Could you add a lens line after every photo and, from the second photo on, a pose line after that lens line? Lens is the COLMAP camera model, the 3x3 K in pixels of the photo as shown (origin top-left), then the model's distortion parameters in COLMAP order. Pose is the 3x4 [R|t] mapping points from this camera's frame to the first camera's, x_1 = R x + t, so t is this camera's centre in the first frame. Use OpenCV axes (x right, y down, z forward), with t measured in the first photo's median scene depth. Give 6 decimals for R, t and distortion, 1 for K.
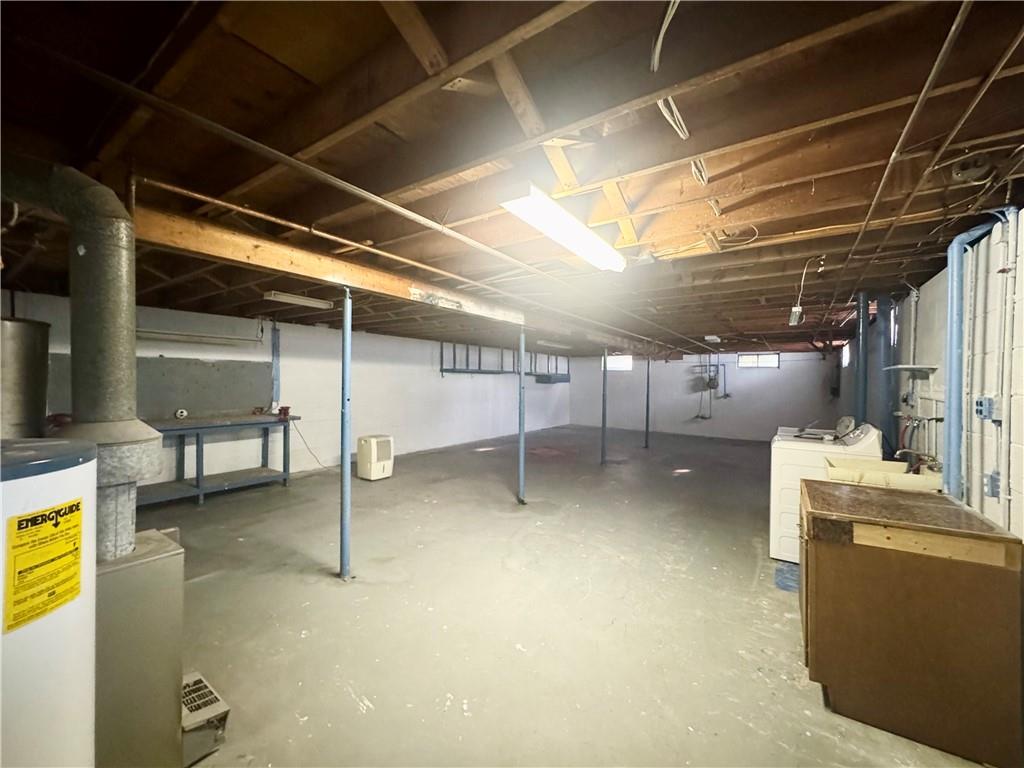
lens RADIAL K [[409.9, 0, 512.9], [0, 409.9, 382.2], [0, 0, 1]] dist [-0.002891, 0.000005]
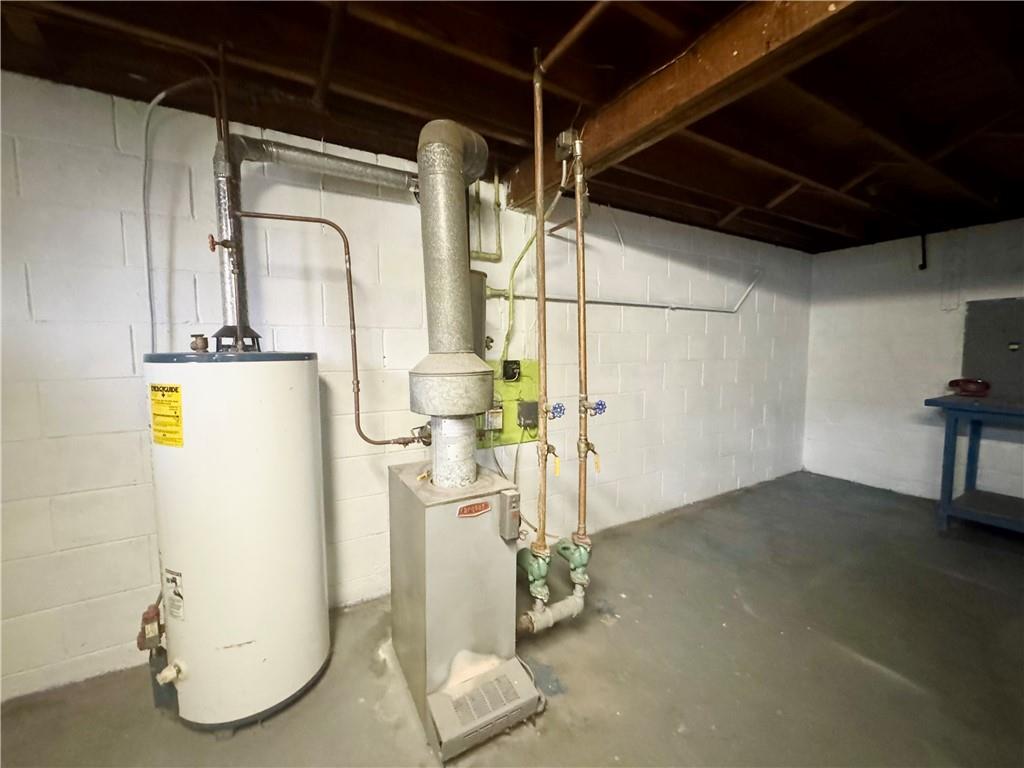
lens RADIAL K [[409.9, 0, 512.9], [0, 409.9, 382.2], [0, 0, 1]] dist [-0.002891, 0.000005]
pose [[-0.440255, 0.066712, -0.895391, -0.255462], [0.005974, 0.997432, 0.071377, 0.181567], [0.897853, 0.026075, -0.439523, 2.924047]]
